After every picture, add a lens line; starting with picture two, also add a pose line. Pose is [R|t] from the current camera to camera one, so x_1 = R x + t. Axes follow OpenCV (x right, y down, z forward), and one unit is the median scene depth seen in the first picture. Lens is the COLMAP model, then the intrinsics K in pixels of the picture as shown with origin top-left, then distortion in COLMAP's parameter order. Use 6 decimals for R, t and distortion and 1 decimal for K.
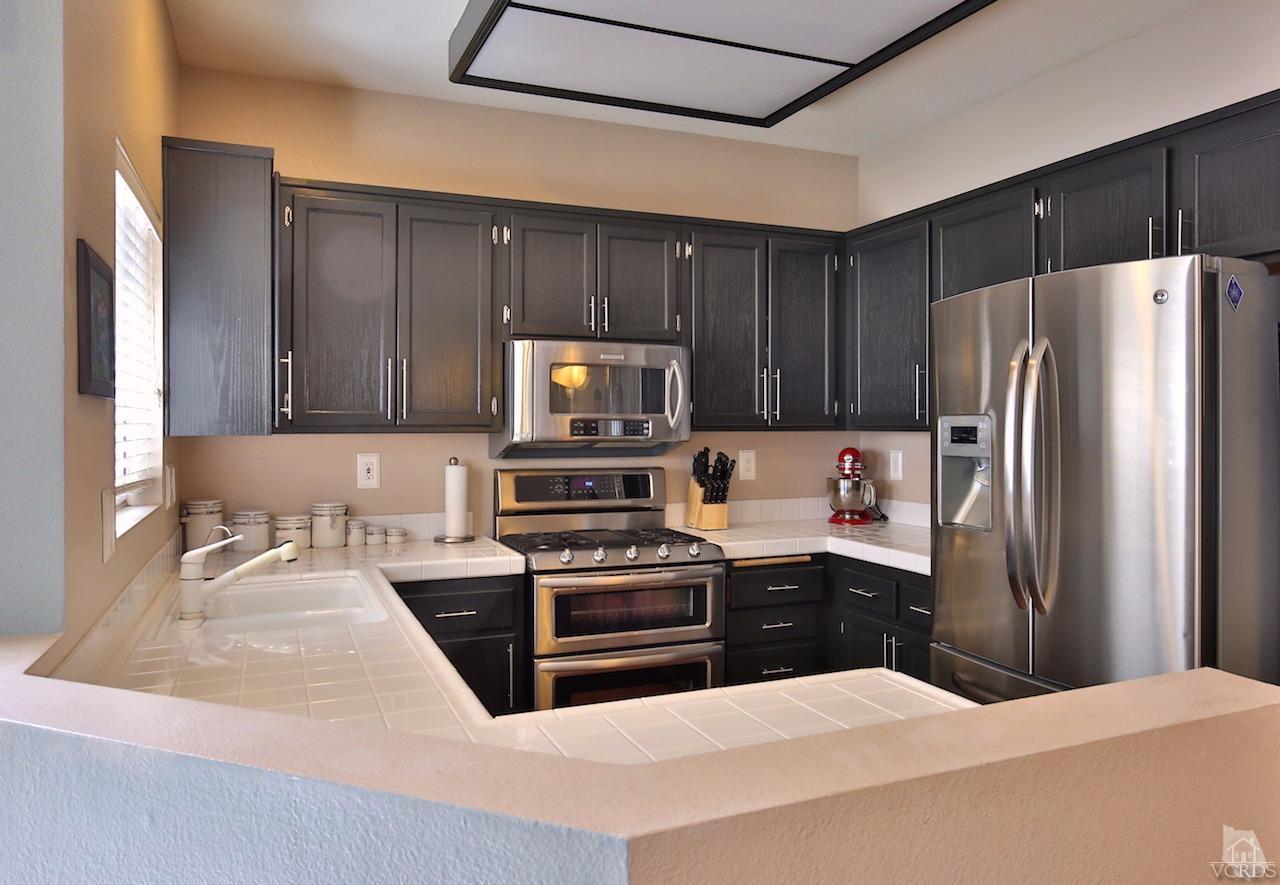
lens RADIAL K [[908.4, 0, 643.7], [0, 908.4, 429.8], [0, 0, 1]] dist [-0.012760, 0.000817]
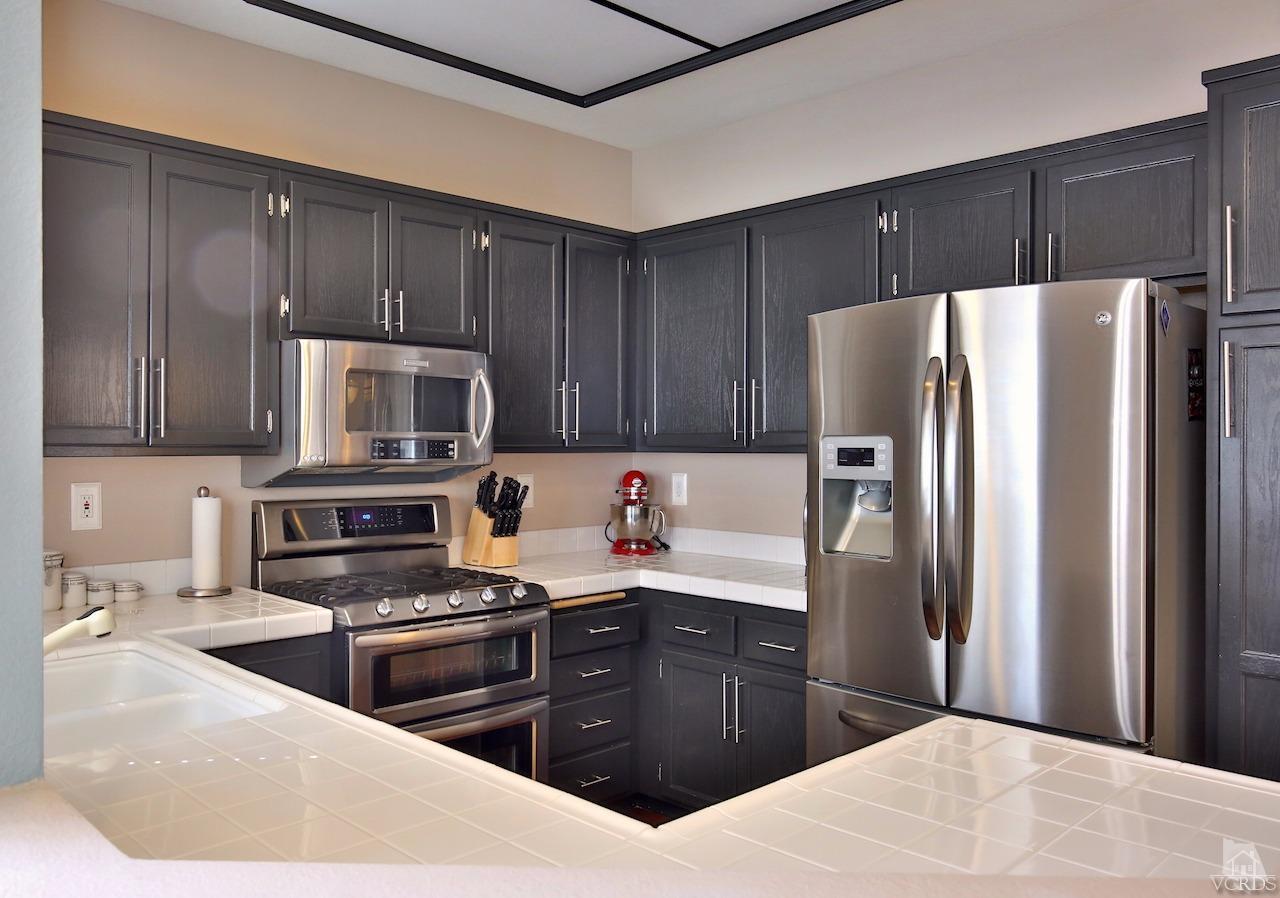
lens RADIAL K [[1009.7, 0, 637.2], [0, 1009.7, 455.1], [0, 0, 1]] dist [-0.006056, -0.008391]
pose [[0.941907, -0.001479, 0.335871, -0.149833], [-0.000118, 0.999989, 0.004734, -0.001016], [-0.335874, -0.004499, 0.941896, 0.063675]]
